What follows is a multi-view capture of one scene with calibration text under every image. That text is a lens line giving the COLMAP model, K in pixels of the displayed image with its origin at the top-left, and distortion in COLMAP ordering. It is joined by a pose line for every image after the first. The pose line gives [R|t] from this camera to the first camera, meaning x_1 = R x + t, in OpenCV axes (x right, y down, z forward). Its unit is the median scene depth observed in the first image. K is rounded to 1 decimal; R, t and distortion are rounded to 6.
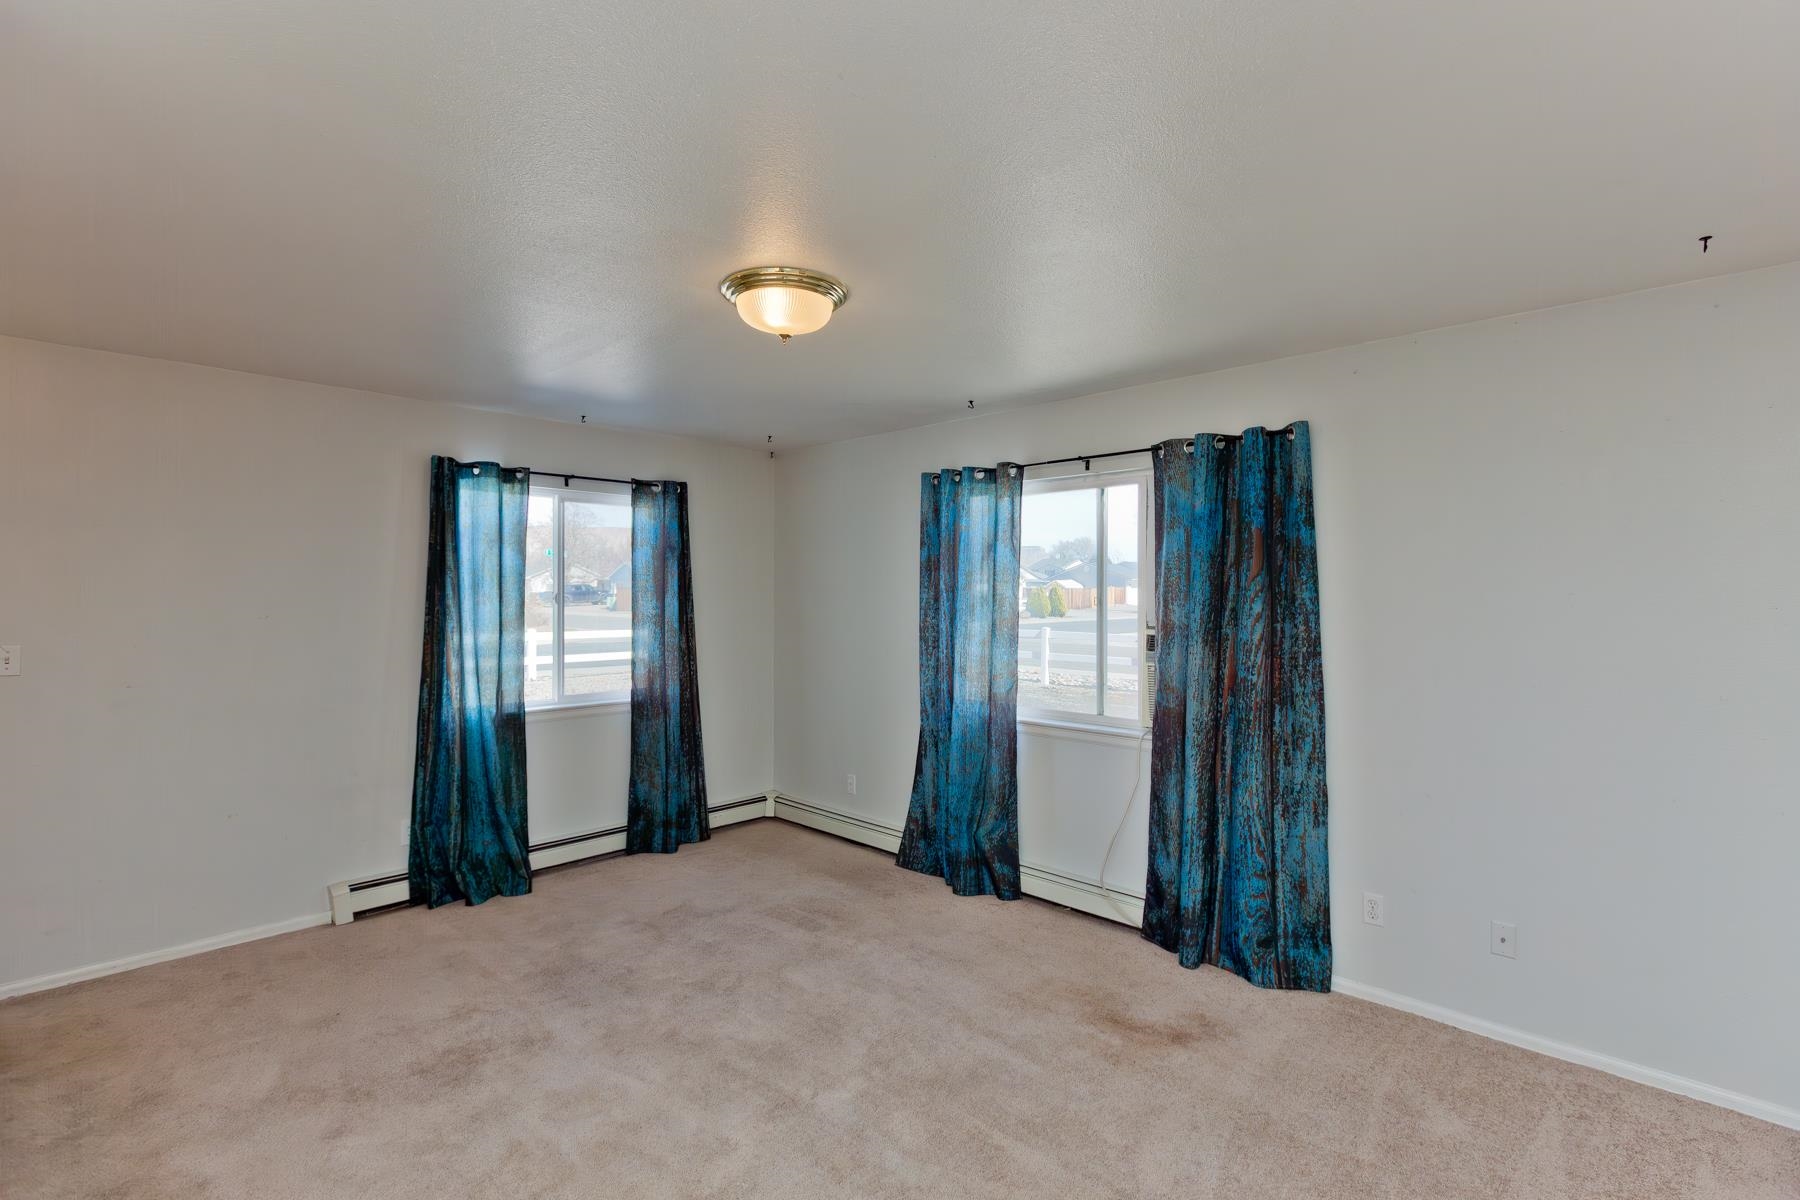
lens RADIAL K [[825.6, 0, 898.4], [0, 825.6, 590.1], [0, 0, 1]] dist [-0.005574, -0.000199]
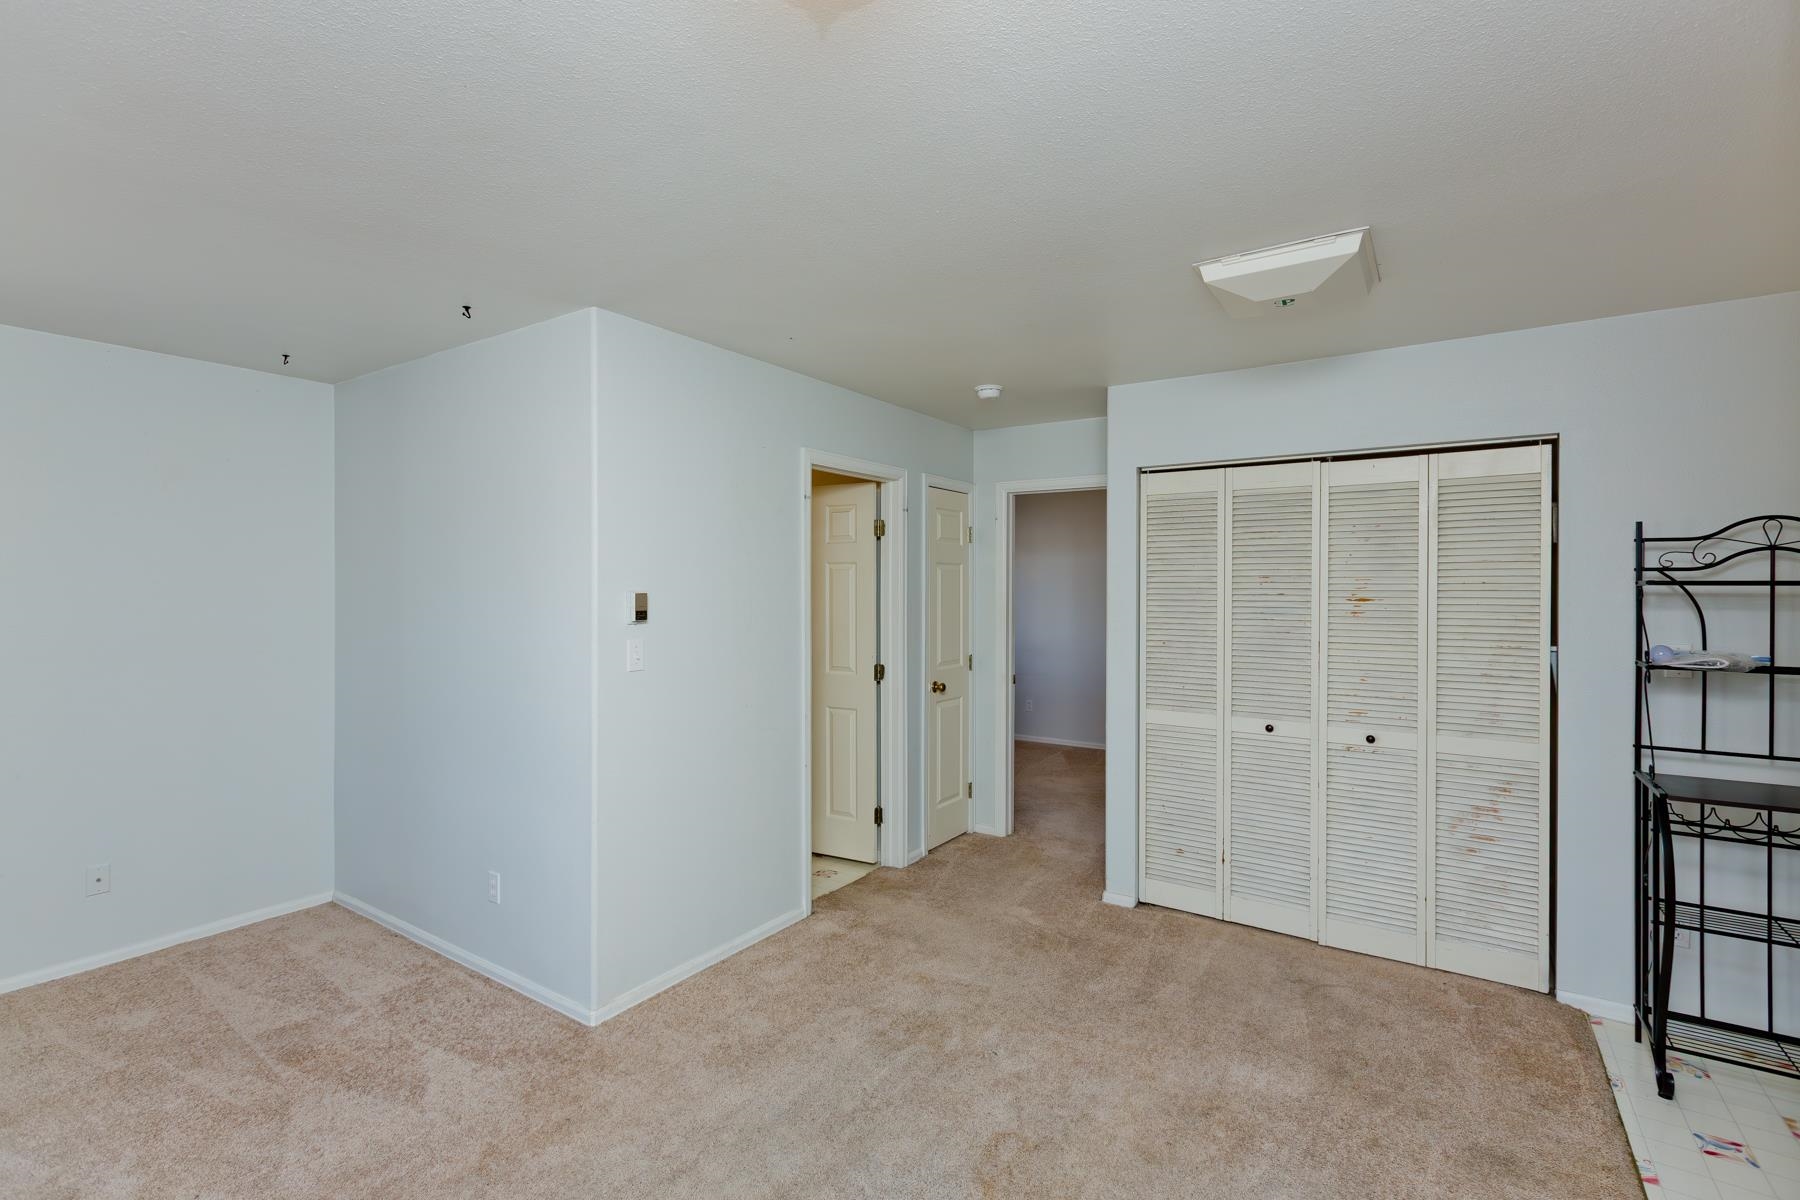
lens RADIAL K [[820.9, 0, 892.2], [0, 820.9, 590.7], [0, 0, 1]] dist [0.002044, -0.000195]
pose [[-0.169093, -0.010015, 0.985549, -0.438506], [-0.007459, 0.999933, 0.008881, -0.002295], [-0.985572, -0.005849, -0.169156, 0.068064]]
